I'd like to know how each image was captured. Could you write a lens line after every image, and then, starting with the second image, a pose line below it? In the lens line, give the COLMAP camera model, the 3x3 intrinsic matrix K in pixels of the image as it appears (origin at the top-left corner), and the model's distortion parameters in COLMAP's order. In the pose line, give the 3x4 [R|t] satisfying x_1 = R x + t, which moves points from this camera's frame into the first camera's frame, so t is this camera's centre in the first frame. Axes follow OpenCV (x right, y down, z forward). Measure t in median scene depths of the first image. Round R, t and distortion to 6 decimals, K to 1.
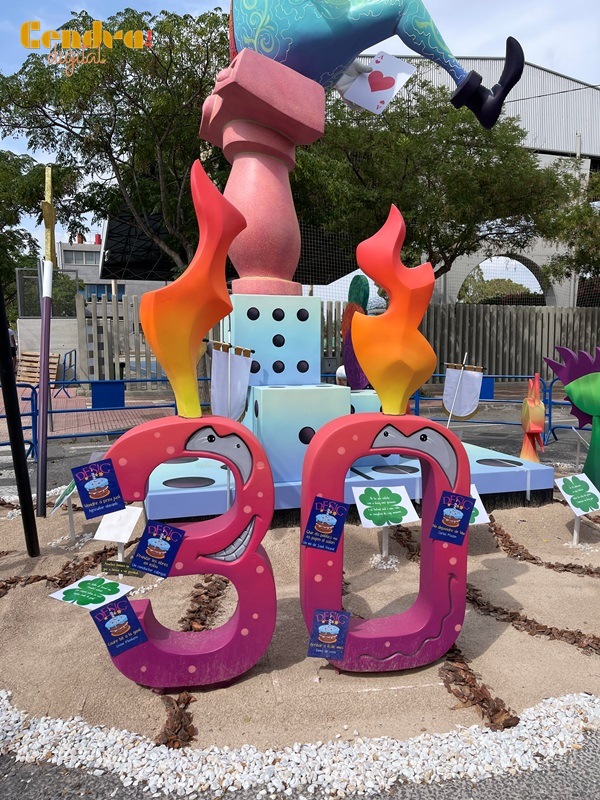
lens RADIAL K [[606.5, 0, 302.2], [0, 606.5, 406.5], [0, 0, 1]] dist [0.071406, -0.090312]
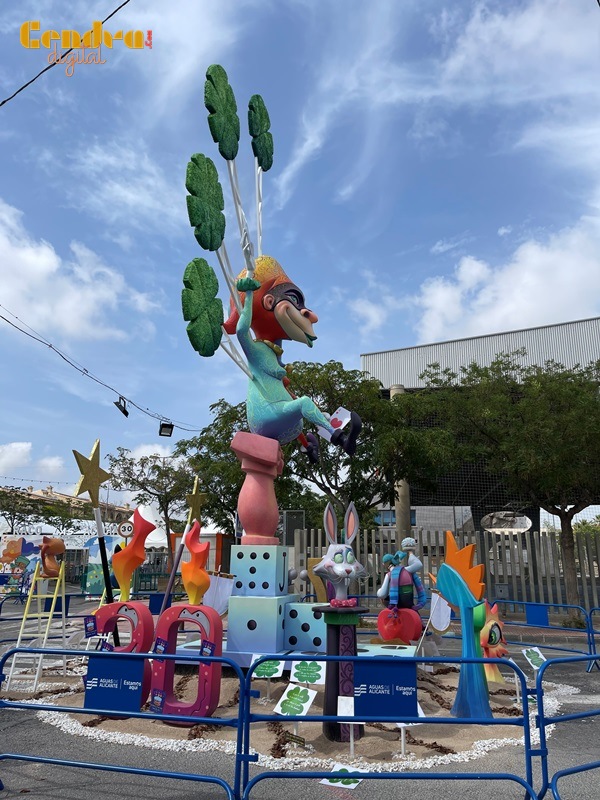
lens RADIAL K [[606.5, 0, 302.2], [0, 606.5, 406.5], [0, 0, 1]] dist [0.071406, -0.090312]
pose [[0.873064, -0.105743, -0.476002, 1.027928], [-0.067603, 0.940525, -0.332932, 0.030371], [0.482896, 0.322850, 0.813990, -0.598094]]
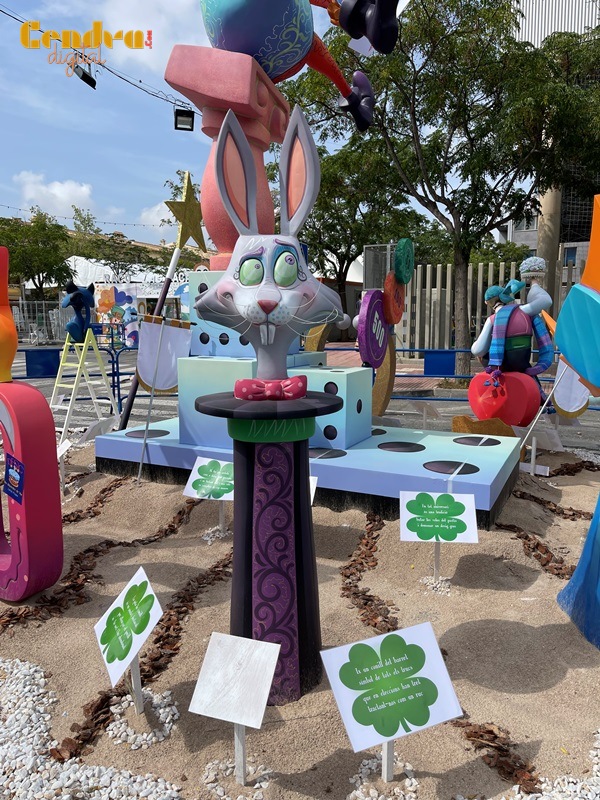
lens RADIAL K [[606.5, 0, 302.2], [0, 606.5, 406.5], [0, 0, 1]] dist [0.071406, -0.090312]
pose [[0.736958, 0.105291, -0.667688, 0.786585], [-0.070463, 0.994378, 0.079035, -0.042051], [0.672256, -0.011198, 0.740234, 0.304649]]
